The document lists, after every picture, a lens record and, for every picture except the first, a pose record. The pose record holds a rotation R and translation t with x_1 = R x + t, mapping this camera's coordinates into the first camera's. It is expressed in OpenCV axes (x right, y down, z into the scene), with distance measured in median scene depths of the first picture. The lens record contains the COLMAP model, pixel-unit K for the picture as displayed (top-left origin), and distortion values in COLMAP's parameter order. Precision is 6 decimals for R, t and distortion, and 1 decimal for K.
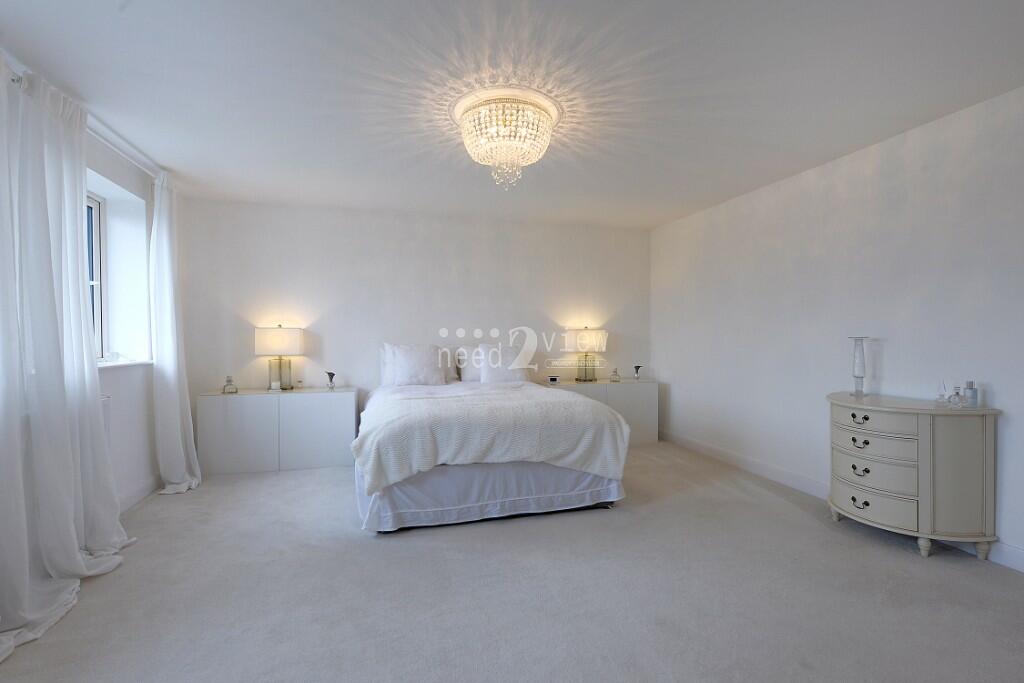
lens RADIAL K [[480.3, 0, 523.9], [0, 480.3, 345.7], [0, 0, 1]] dist [-0.001901, -0.000522]
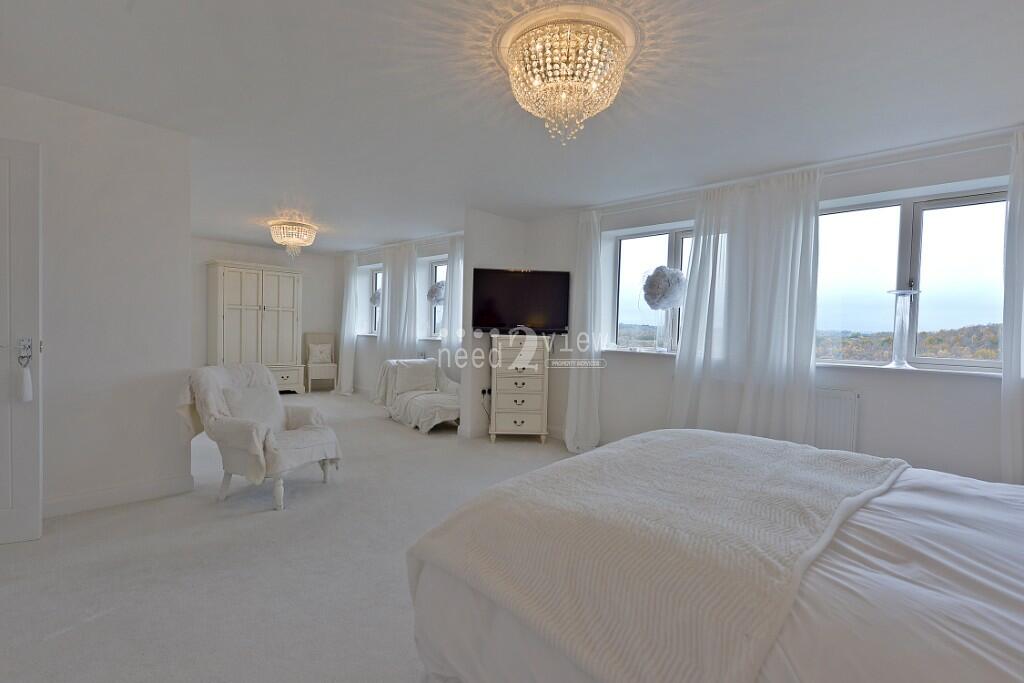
lens RADIAL K [[480.3, 0, 523.9], [0, 480.3, 345.7], [0, 0, 1]] dist [-0.001901, -0.000522]
pose [[-0.869209, -0.010606, -0.494332, 0.347392], [-0.040170, 0.997980, 0.049221, -0.026234], [0.492811, 0.062640, -0.867879, 1.432589]]
